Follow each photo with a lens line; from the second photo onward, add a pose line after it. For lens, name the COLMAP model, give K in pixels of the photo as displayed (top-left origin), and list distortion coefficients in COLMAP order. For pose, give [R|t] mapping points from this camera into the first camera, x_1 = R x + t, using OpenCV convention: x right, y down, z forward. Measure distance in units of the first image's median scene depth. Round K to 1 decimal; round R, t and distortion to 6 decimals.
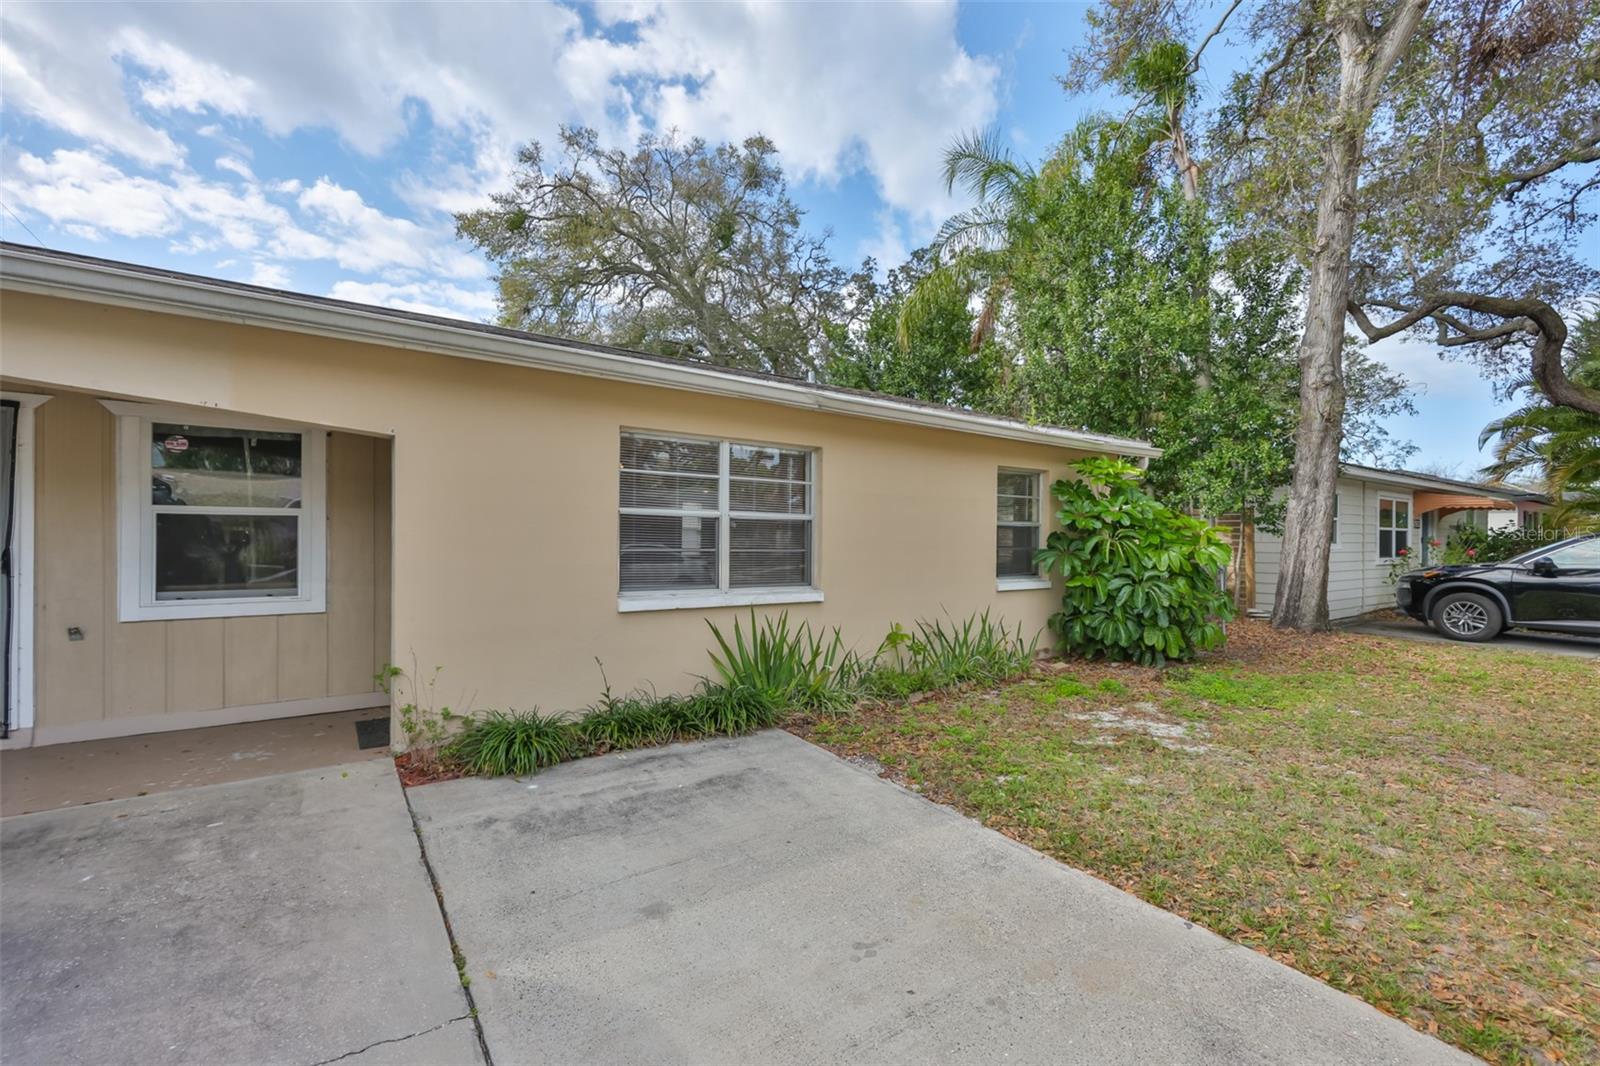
lens RADIAL K [[702.0, 0, 808.1], [0, 702.0, 532.8], [0, 0, 1]] dist [-0.000321, -0.000516]
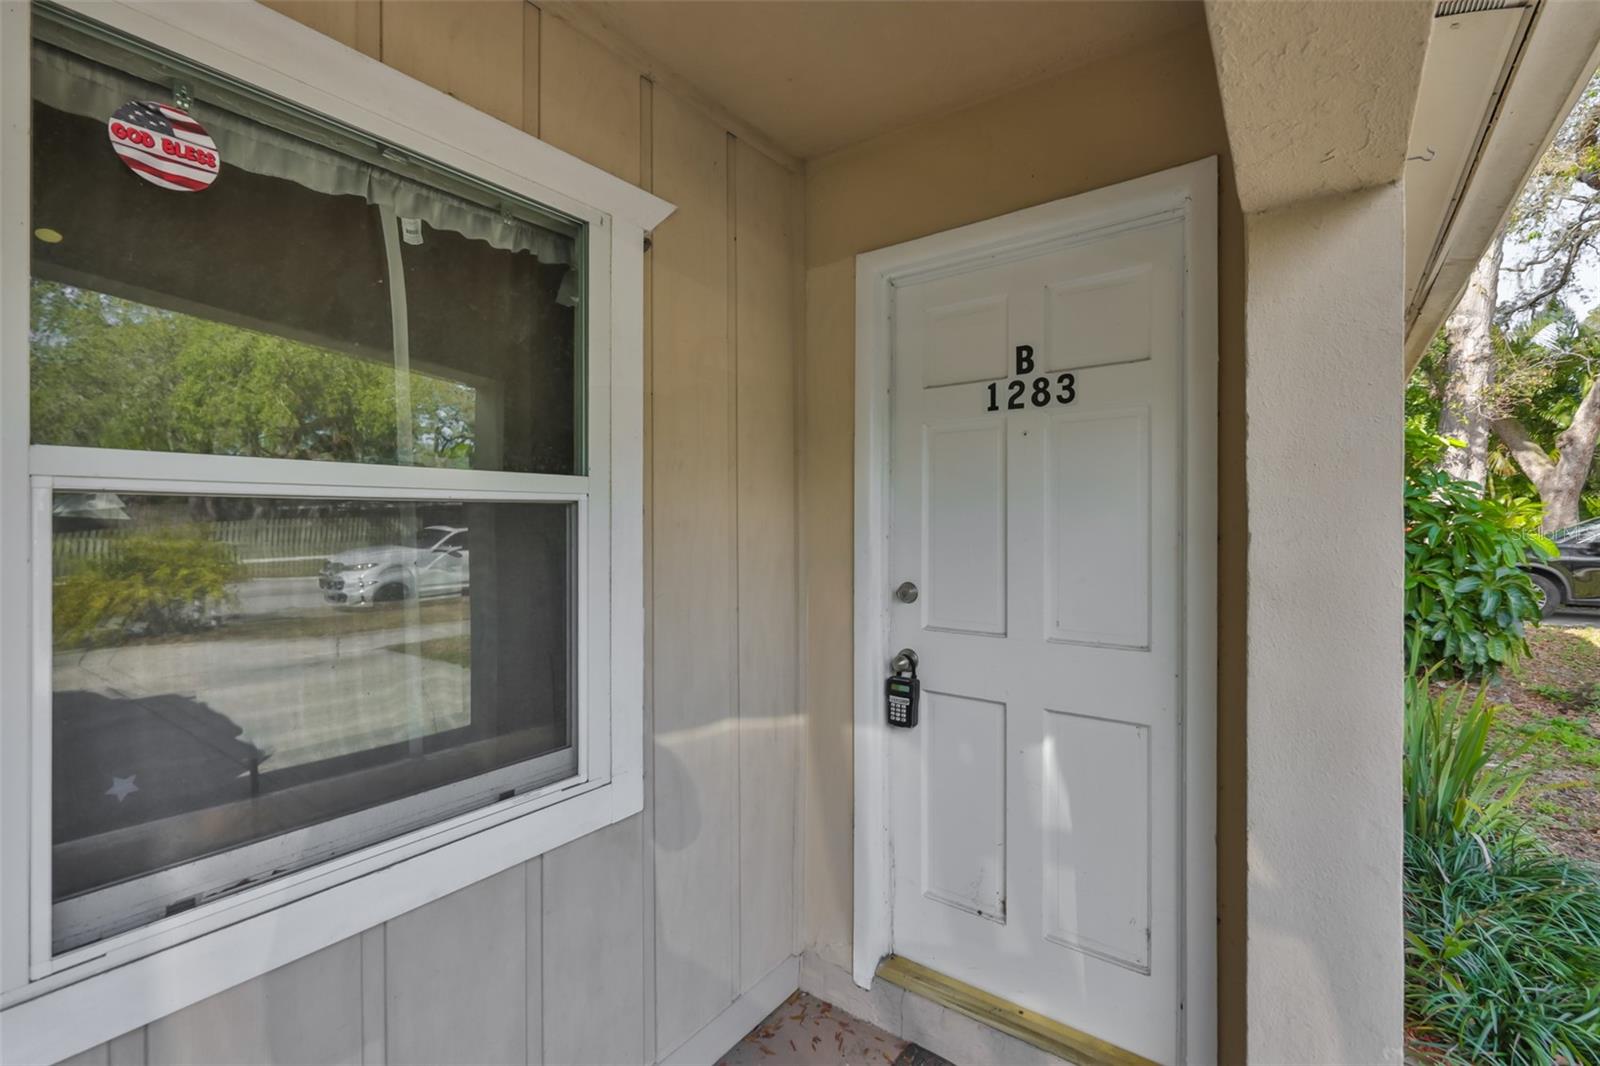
lens RADIAL K [[702.0, 0, 803.7], [0, 702.0, 525.4], [0, 0, 1]] dist [-0.000321, -0.000516]
pose [[0.951522, -0.018650, 0.307016, -0.385357], [0.018617, 0.999822, 0.003038, -0.007513], [-0.307018, 0.002825, 0.951700, 0.367105]]
